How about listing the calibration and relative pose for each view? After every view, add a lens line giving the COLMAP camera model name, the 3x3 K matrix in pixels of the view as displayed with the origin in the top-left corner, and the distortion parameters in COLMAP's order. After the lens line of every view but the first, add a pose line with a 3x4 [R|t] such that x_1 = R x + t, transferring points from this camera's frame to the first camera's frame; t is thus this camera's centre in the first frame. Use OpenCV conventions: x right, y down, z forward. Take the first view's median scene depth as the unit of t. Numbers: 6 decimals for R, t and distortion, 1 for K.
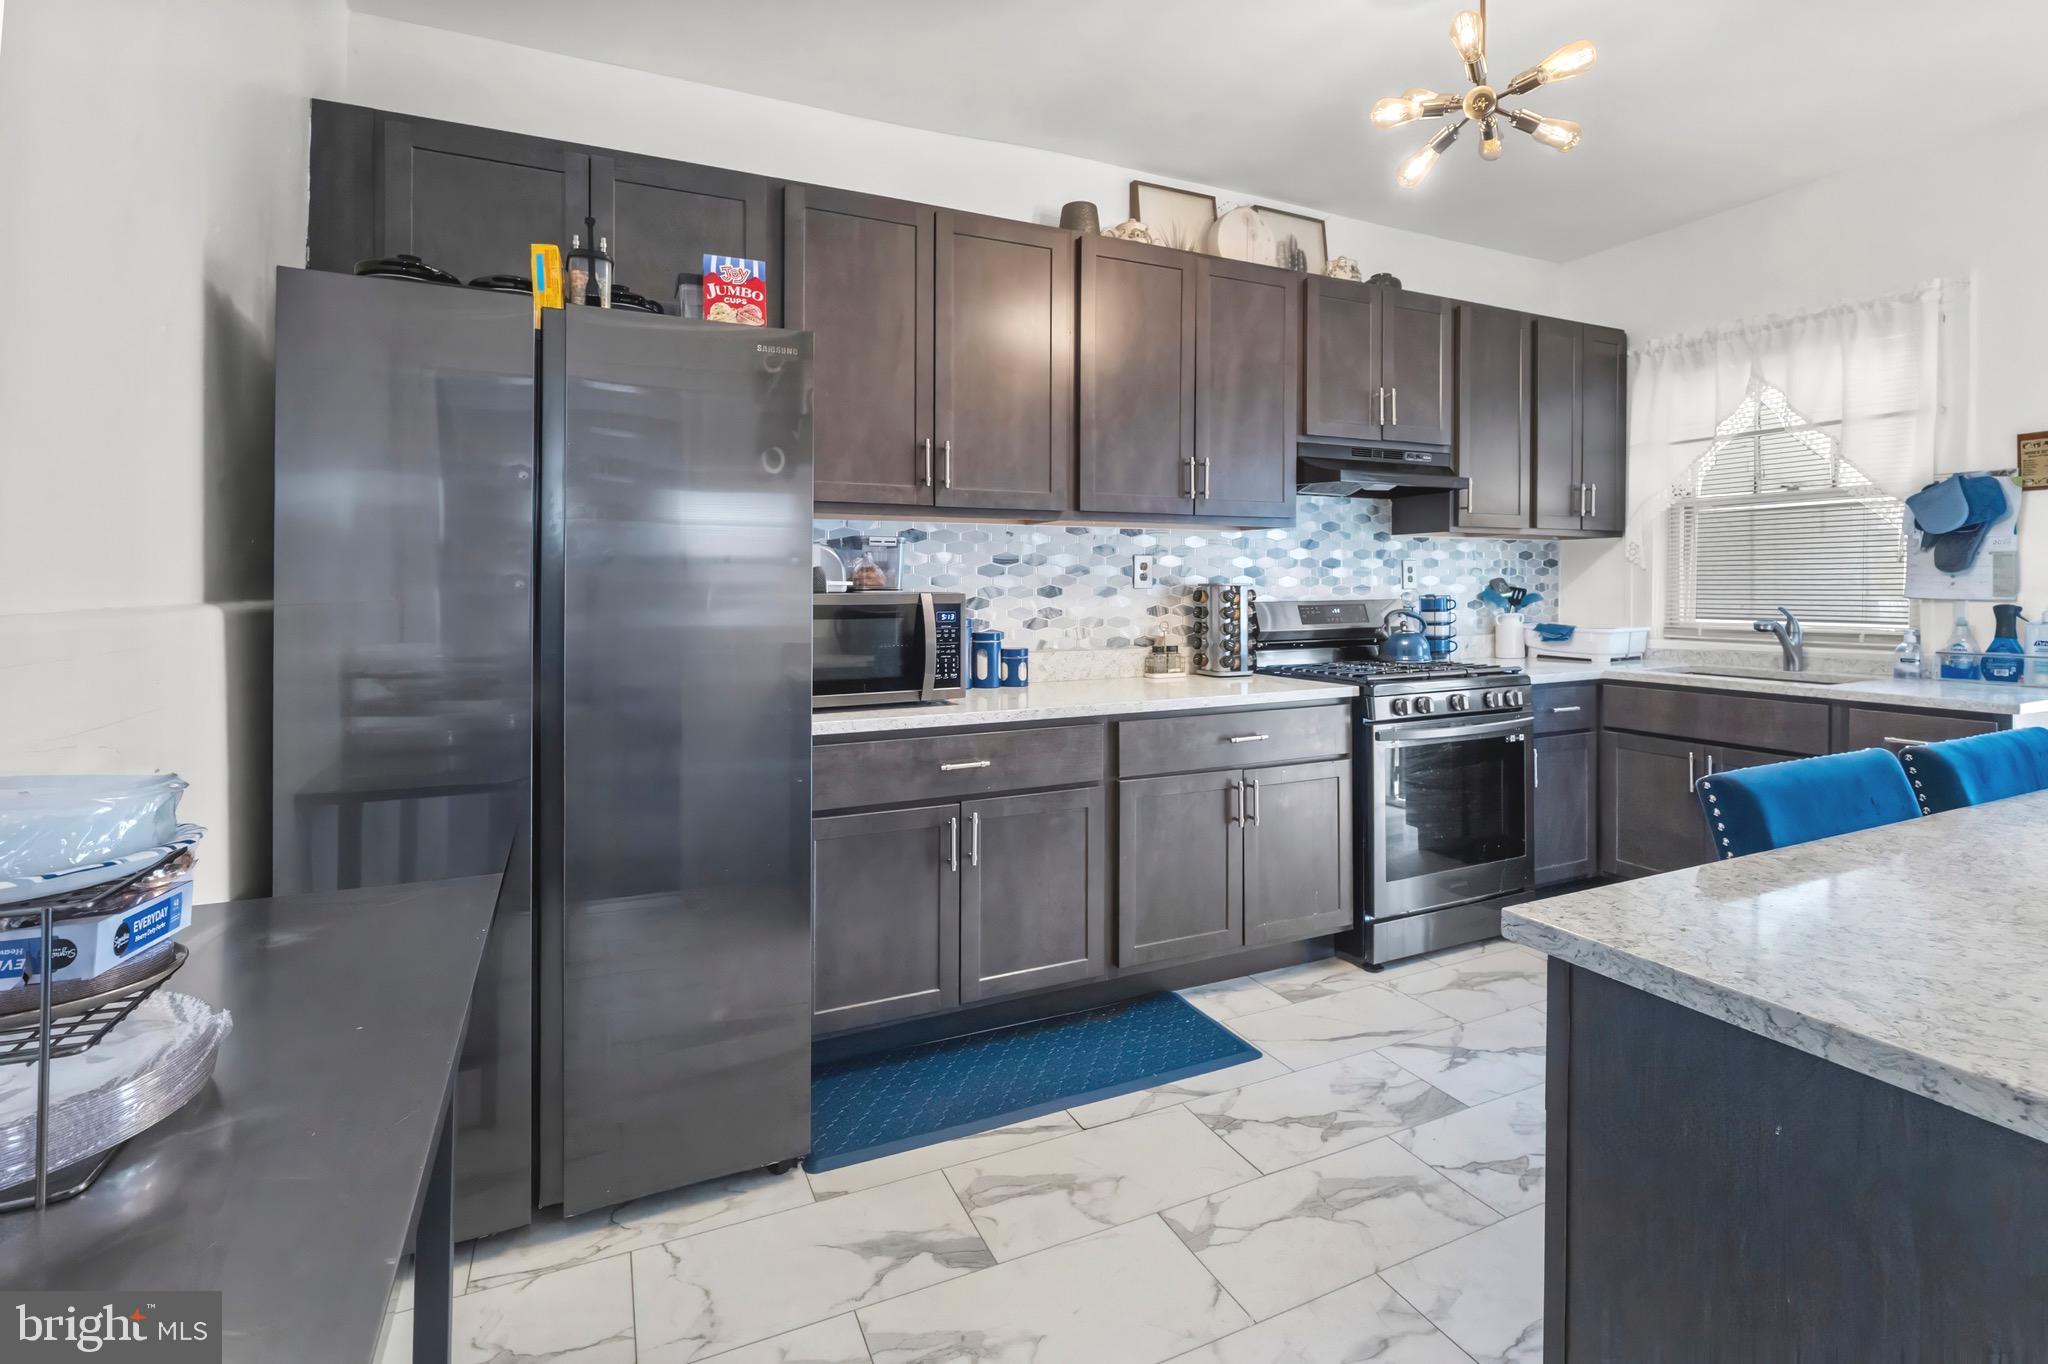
lens RADIAL K [[932.0, 0, 1021.9], [0, 932.0, 589.1], [0, 0, 1]] dist [-0.014079, 0.000030]
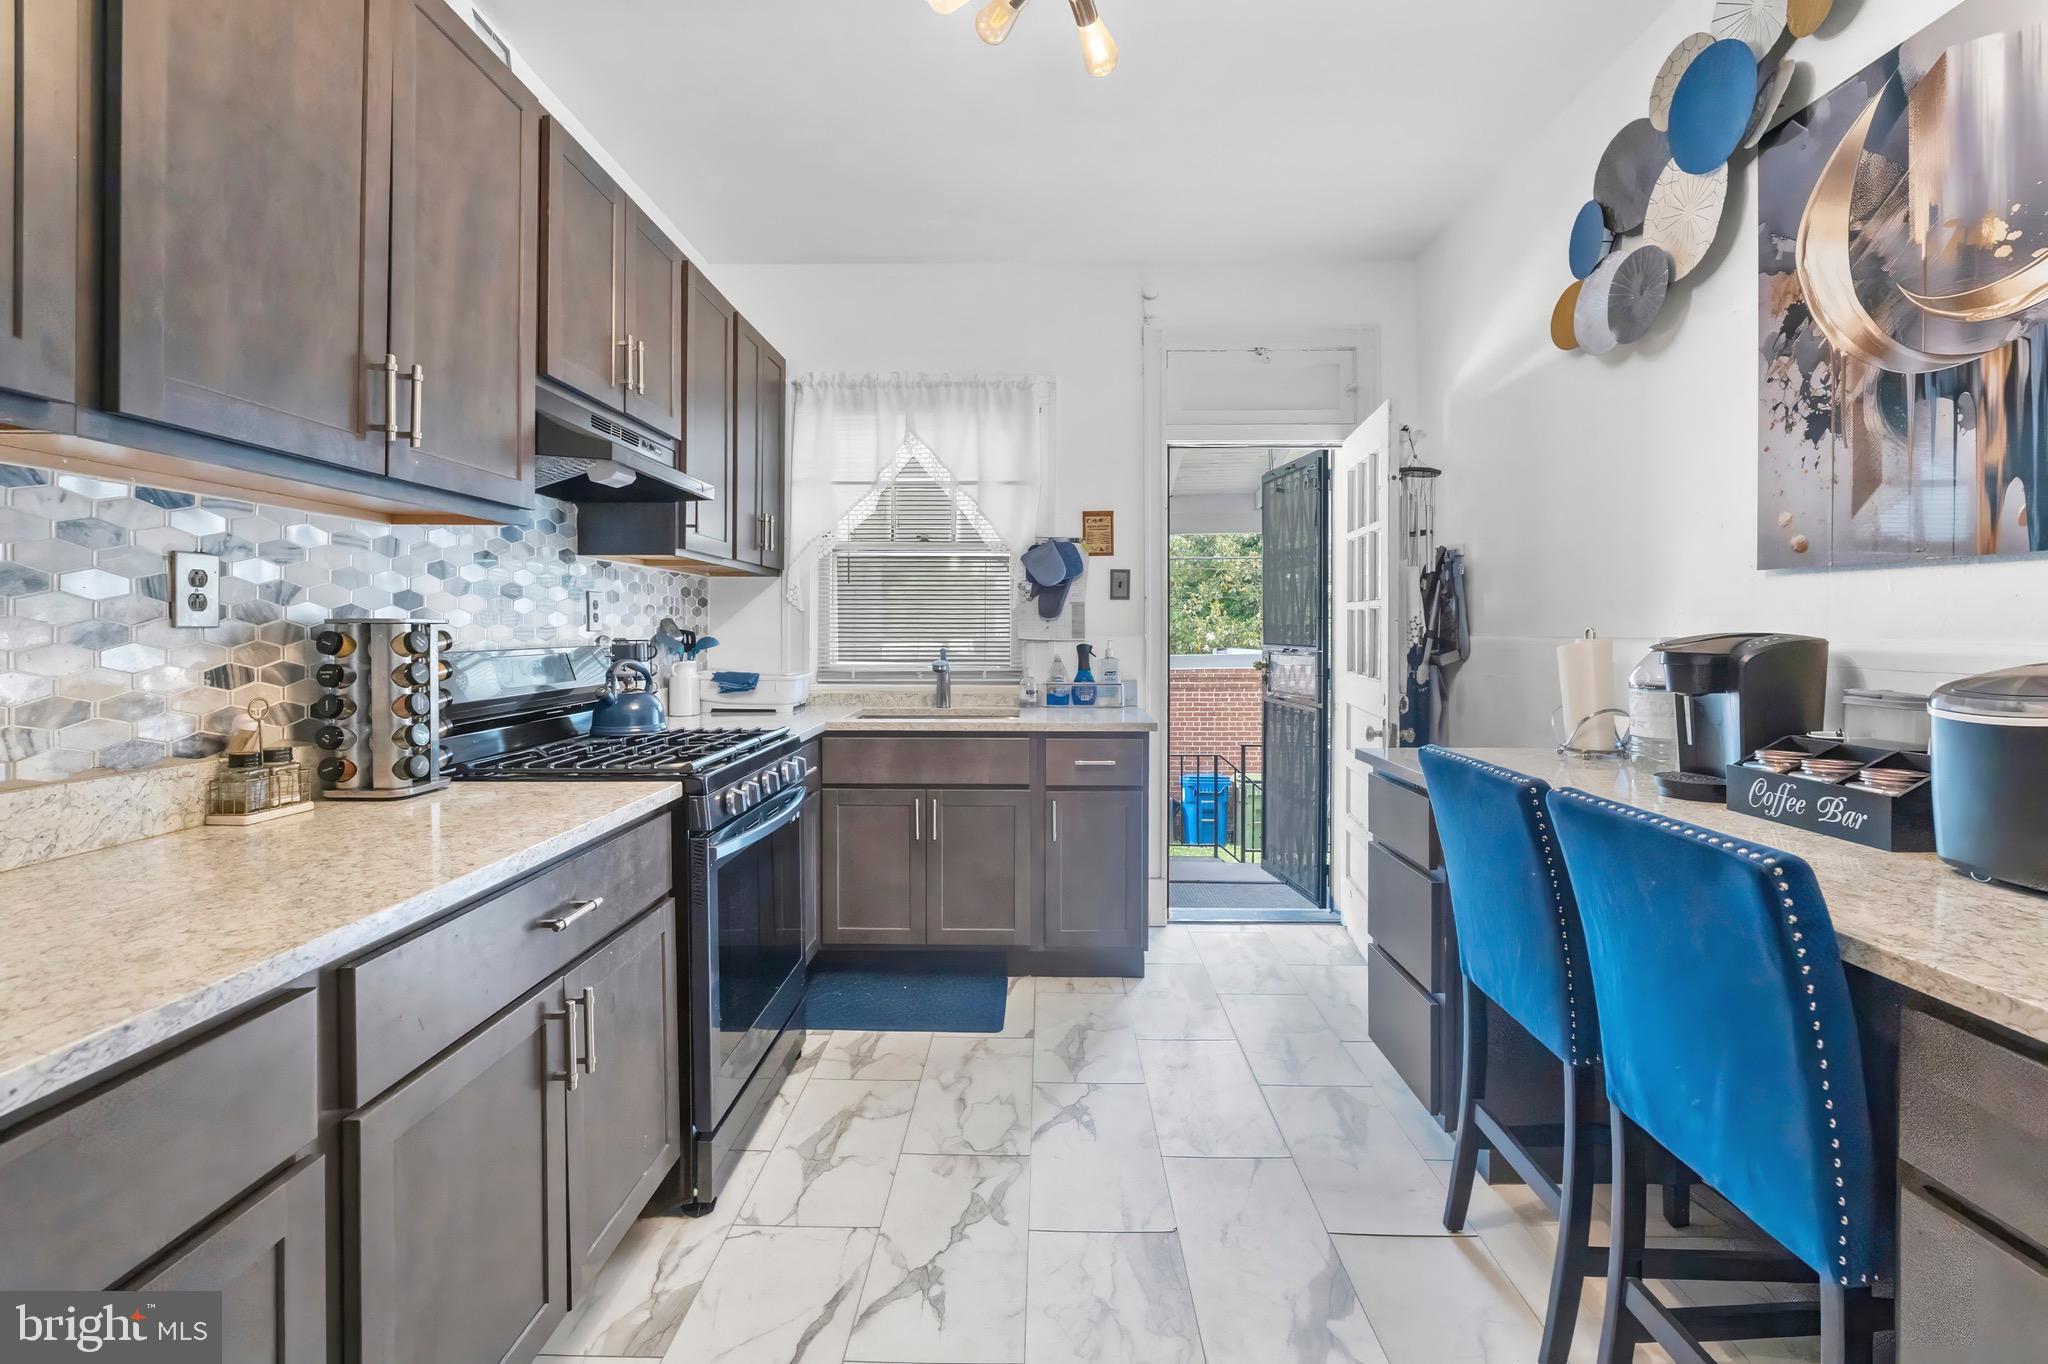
lens RADIAL K [[911.6, 0, 1019.0], [0, 911.6, 638.6], [0, 0, 1]] dist [-0.004360, -0.000189]
pose [[0.438646, -0.004568, 0.898648, -0.088543], [0.000827, 0.999989, 0.004680, 0.002748], [-0.898660, -0.001309, 0.438645, 0.456665]]
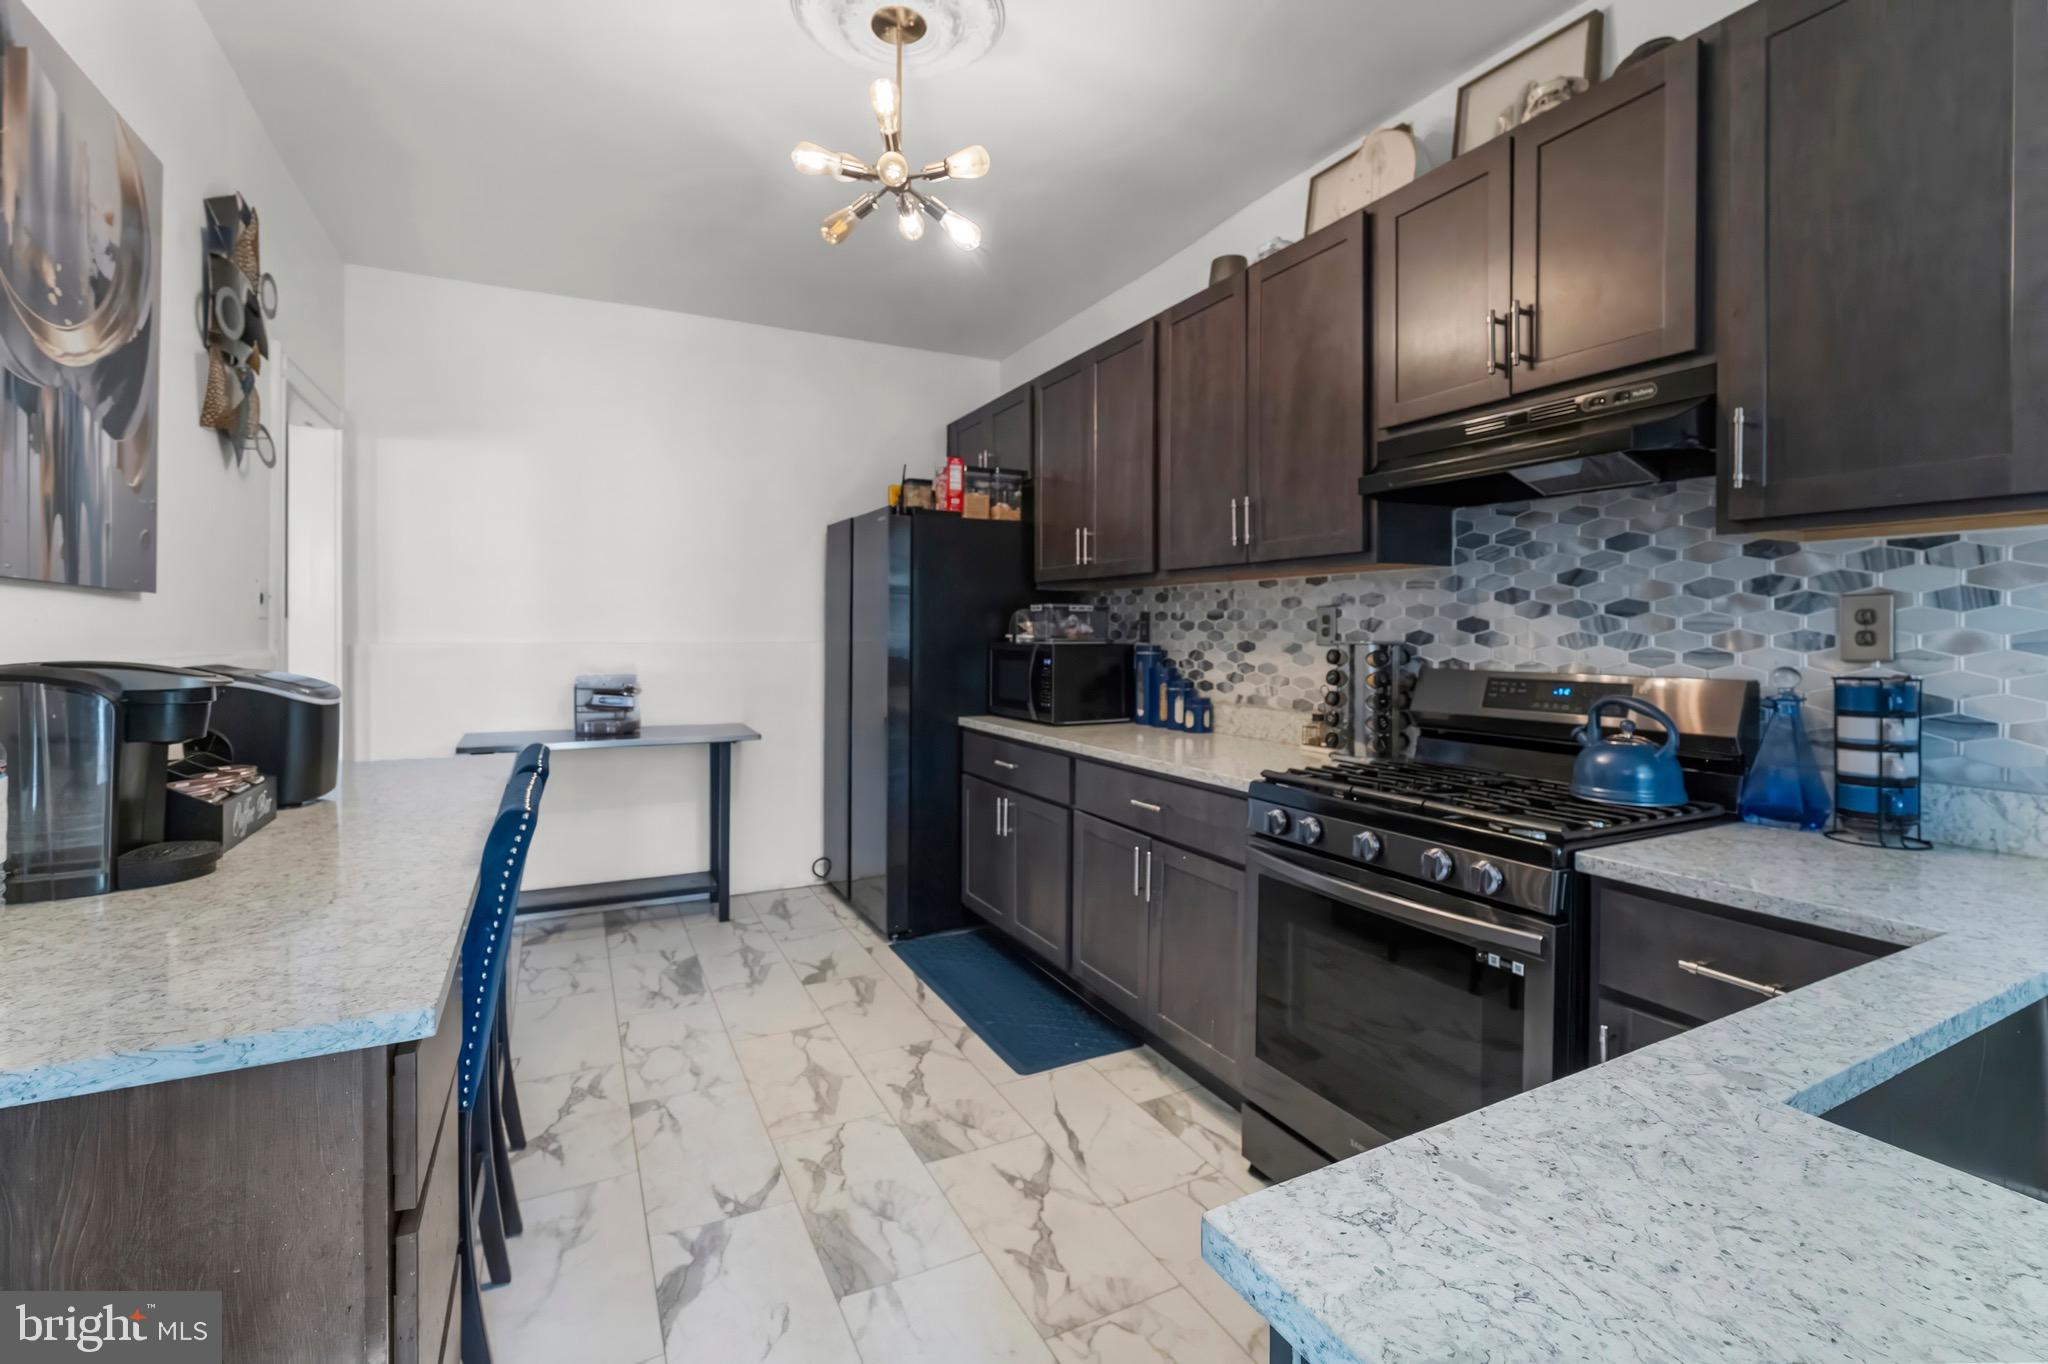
lens RADIAL K [[911.6, 0, 1019.0], [0, 911.6, 638.6], [0, 0, 1]] dist [-0.004360, -0.000189]
pose [[0.036329, 0.012042, -0.999267, 0.957128], [-0.006872, 0.999907, 0.011799, -0.015077], [0.999316, 0.006439, 0.036409, 0.692618]]
